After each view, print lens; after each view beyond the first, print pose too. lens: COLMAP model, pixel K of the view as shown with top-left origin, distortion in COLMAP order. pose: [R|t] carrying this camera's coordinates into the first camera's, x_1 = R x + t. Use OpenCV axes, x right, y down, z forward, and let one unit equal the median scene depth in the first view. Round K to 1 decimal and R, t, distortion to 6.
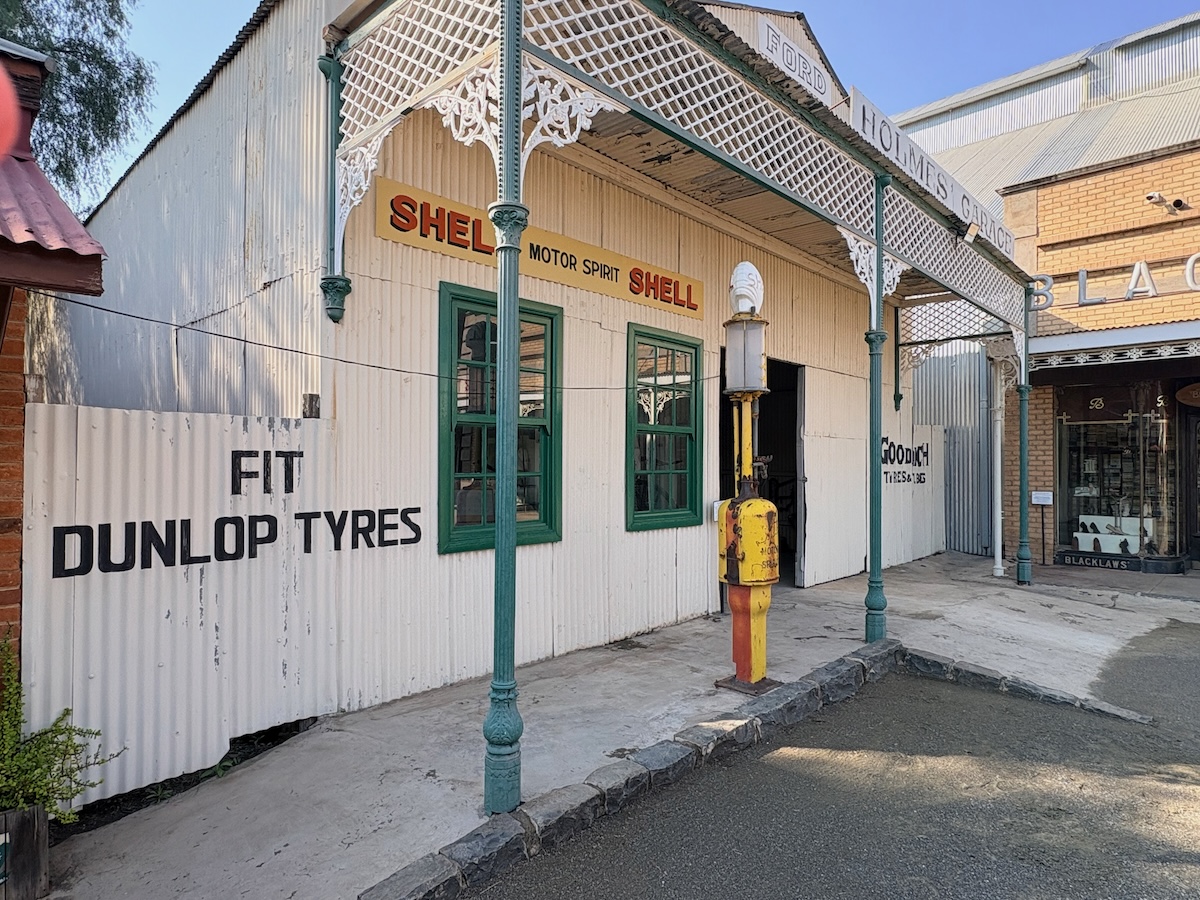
lens RADIAL K [[689.4, 0, 599.6], [0, 689.4, 450.2], [0, 0, 1]] dist [-0.003944, -0.001364]
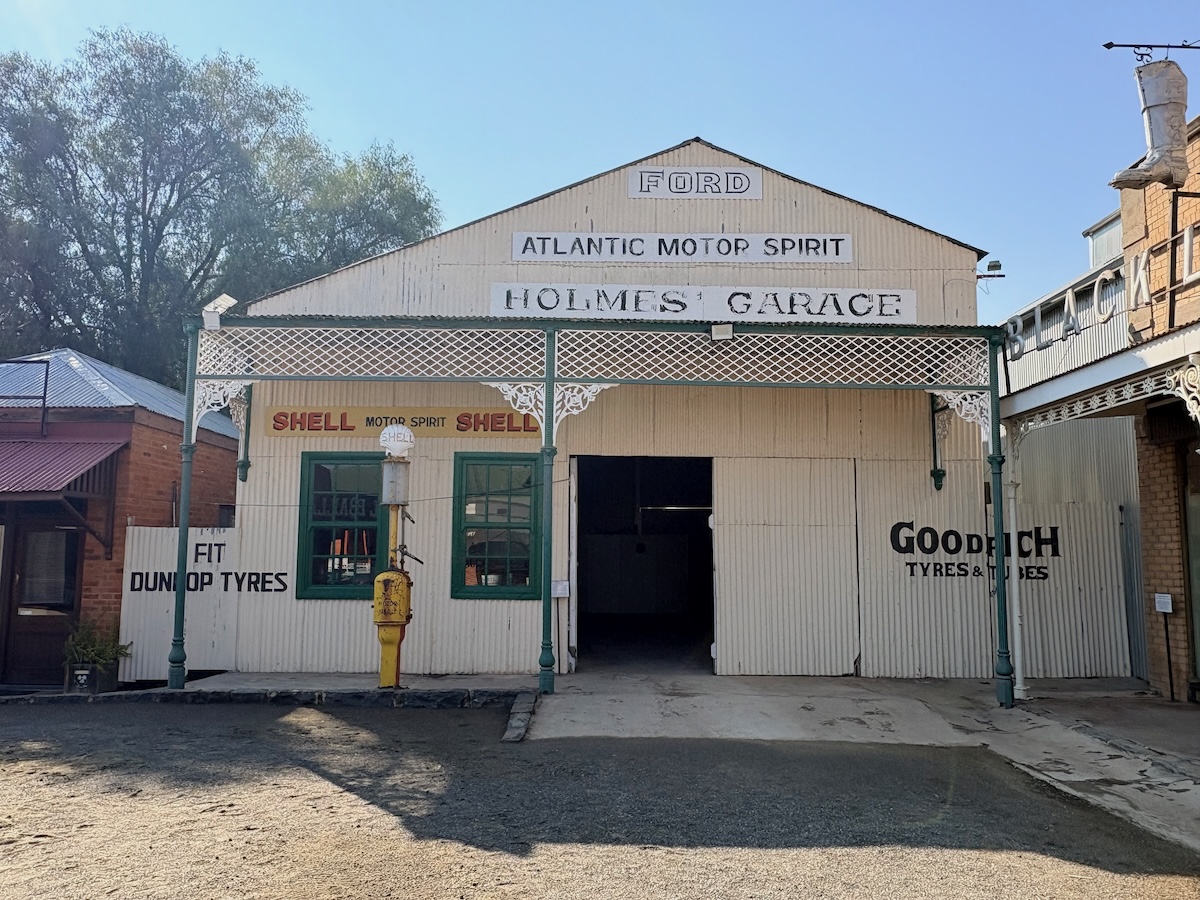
lens RADIAL K [[912.1, 0, 599.8], [0, 912.1, 449.2], [0, 0, 1]] dist [0.000470, -0.000159]
pose [[0.702415, -0.082274, -0.706997, 2.258956], [0.008196, 0.994166, -0.107549, 0.023281], [0.711721, 0.069749, 0.698991, -0.169560]]
